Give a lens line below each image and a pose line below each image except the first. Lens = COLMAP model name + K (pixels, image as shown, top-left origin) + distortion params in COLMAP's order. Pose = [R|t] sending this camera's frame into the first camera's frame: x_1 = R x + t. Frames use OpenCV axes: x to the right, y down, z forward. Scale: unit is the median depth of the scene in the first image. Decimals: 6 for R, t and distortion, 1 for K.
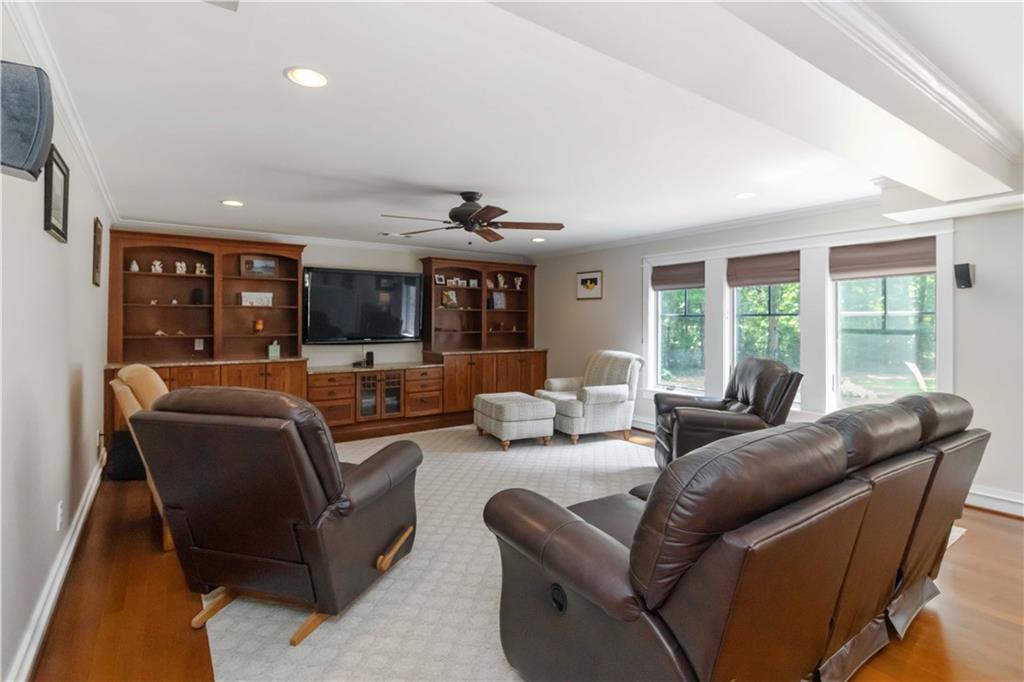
lens RADIAL K [[491.1, 0, 517.7], [0, 491.1, 322.1], [0, 0, 1]] dist [0.001453, 0.000908]
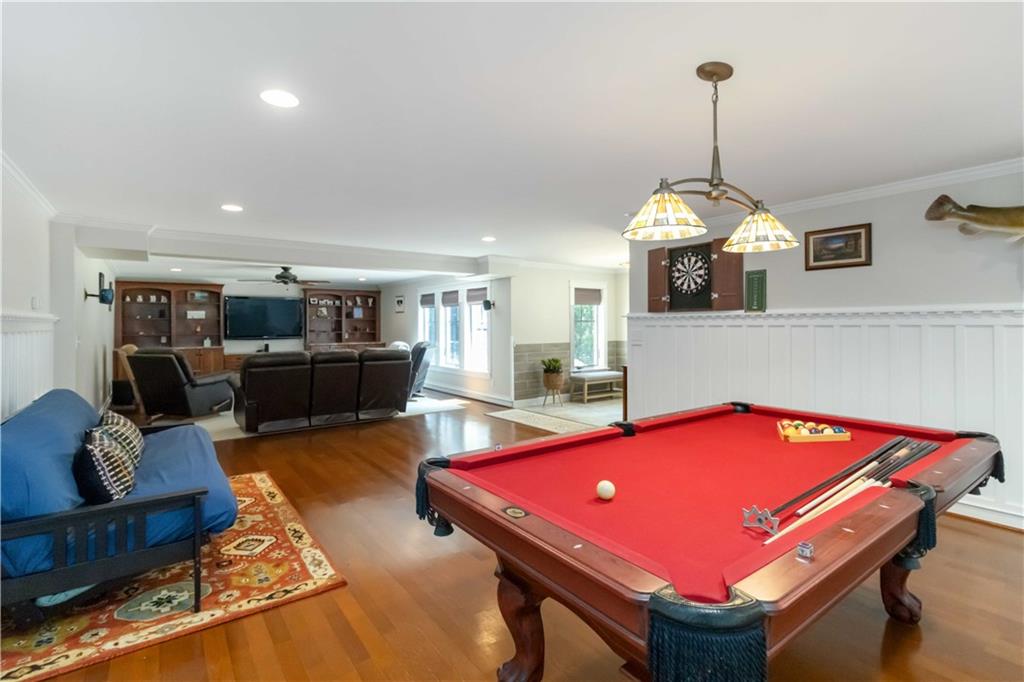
lens RADIAL K [[482.1, 0, 526.2], [0, 482.1, 327.9], [0, 0, 1]] dist [0.003931, 0.000617]
pose [[0.999780, -0.008626, 0.019139, 0.661233], [0.008573, 0.999959, 0.002821, 0.008679], [-0.019163, -0.002656, 0.999813, -0.821240]]
